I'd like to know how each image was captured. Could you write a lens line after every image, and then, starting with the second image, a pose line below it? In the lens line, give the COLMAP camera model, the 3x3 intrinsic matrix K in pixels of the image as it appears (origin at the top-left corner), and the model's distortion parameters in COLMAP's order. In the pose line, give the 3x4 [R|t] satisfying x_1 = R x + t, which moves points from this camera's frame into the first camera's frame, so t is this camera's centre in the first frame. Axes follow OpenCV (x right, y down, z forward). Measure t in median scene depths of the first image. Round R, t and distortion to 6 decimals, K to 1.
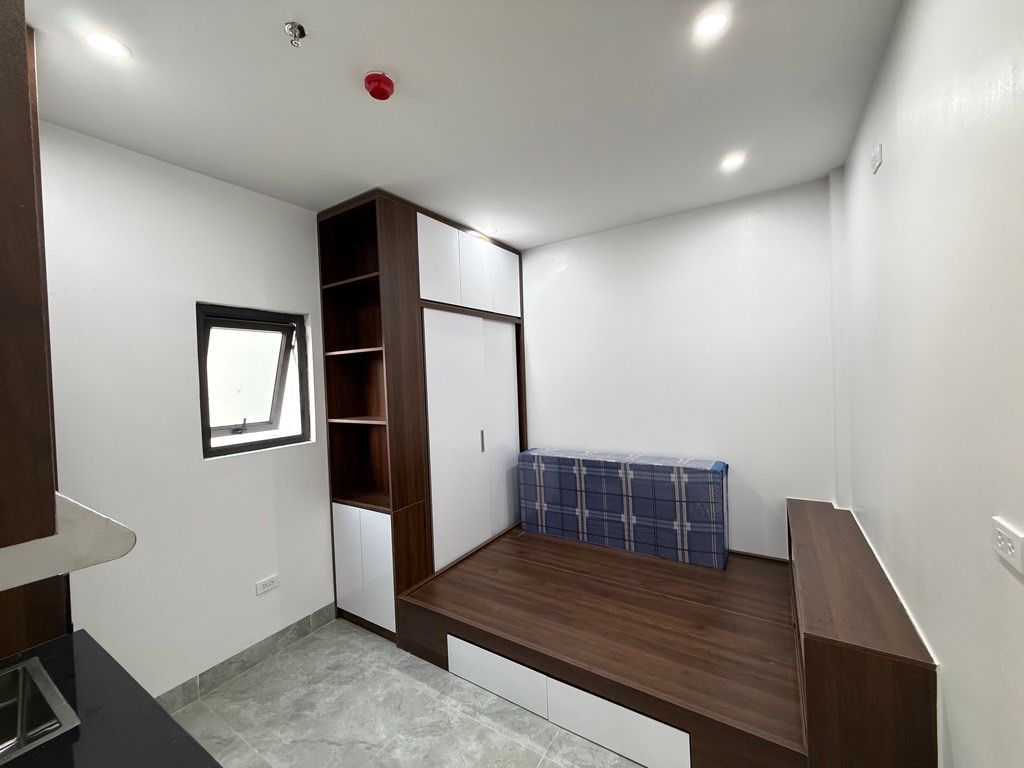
lens RADIAL K [[405.7, 0, 510.1], [0, 405.7, 381.7], [0, 0, 1]] dist [0.000814, 0.000162]
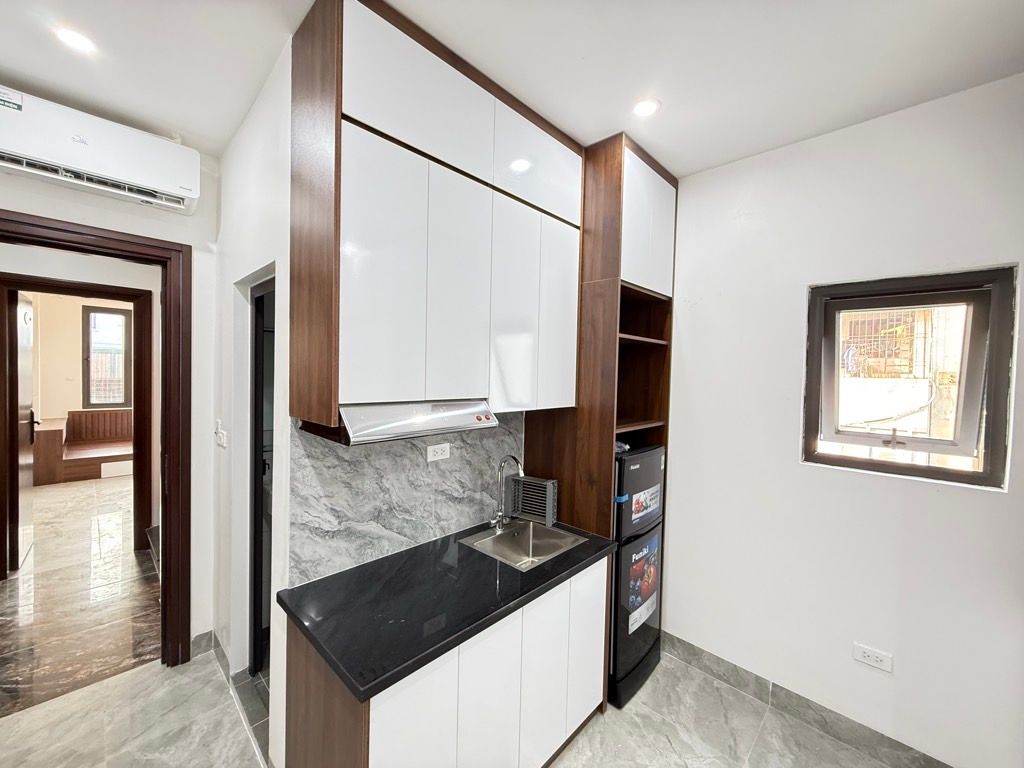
lens RADIAL K [[405.7, 0, 510.1], [0, 405.7, 381.7], [0, 0, 1]] dist [0.000814, 0.000162]
pose [[-0.197278, 0.056033, -0.978745, 0.241778], [-0.031890, 0.997470, 0.063533, -0.022763], [0.979829, 0.043746, -0.194992, 0.536089]]
